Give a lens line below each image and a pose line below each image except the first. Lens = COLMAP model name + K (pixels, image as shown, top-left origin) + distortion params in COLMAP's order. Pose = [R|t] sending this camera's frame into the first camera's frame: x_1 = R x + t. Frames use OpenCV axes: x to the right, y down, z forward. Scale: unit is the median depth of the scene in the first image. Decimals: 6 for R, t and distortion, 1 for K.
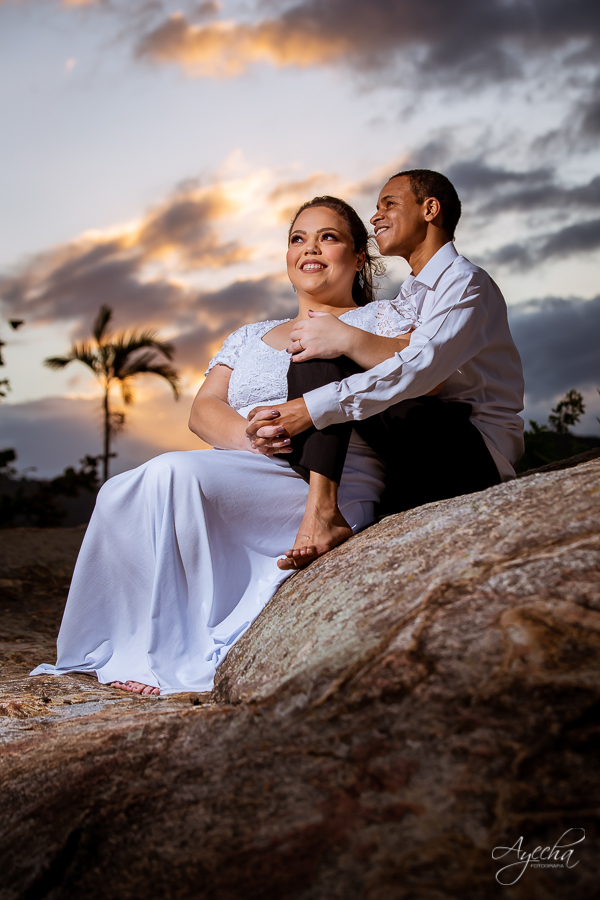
lens RADIAL K [[2213.8, 0, 300.0], [0, 2213.8, 450.0], [0, 0, 1]] dist [-0.176925, 0.055118]
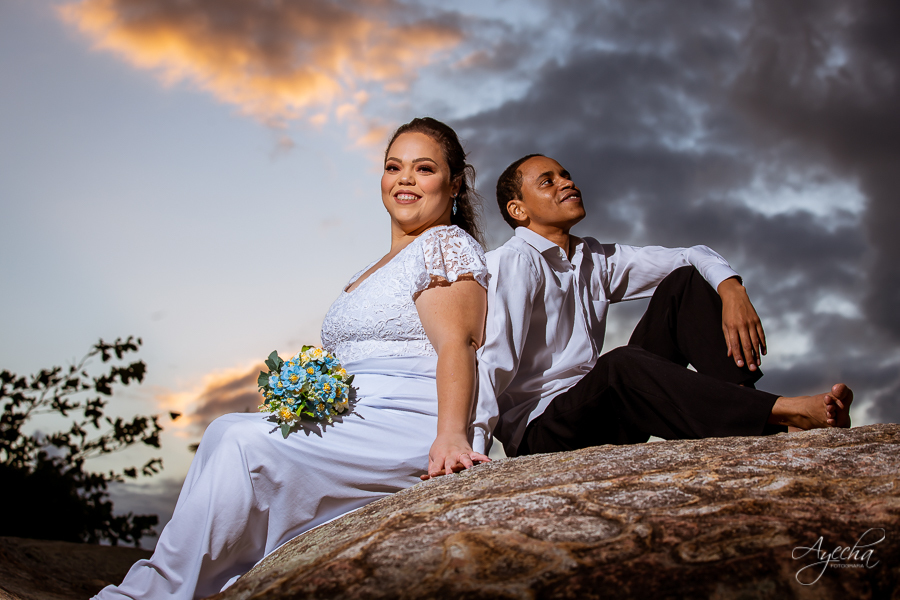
lens RADIAL K [[1789.5, 0, 450.0], [0, 1789.5, 300.0], [0, 0, 1]] dist [-0.222449, -0.197822]
pose [[0.991190, 0.132400, 0.003572, 0.075557], [-0.130287, 0.979515, -0.153547, 0.095215], [-0.023829, 0.151729, 0.988135, 0.169521]]
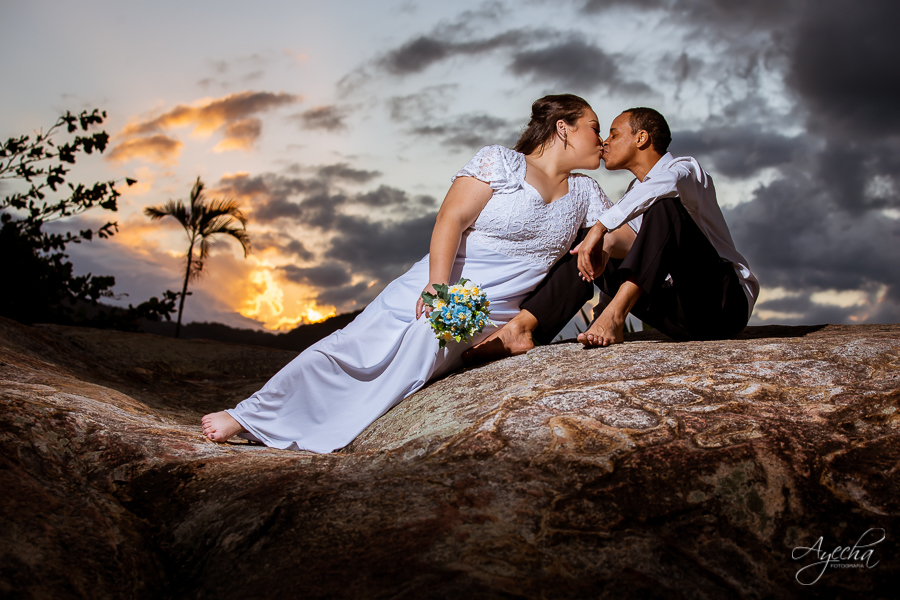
lens RADIAL K [[1789.5, 0, 450.0], [0, 1789.5, 300.0], [0, 0, 1]] dist [-0.222449, -0.197822]
pose [[0.983823, 0.162677, 0.075022, -0.098644], [-0.161532, 0.986641, -0.021124, 0.027117], [-0.077456, 0.008664, 0.996958, -0.333332]]
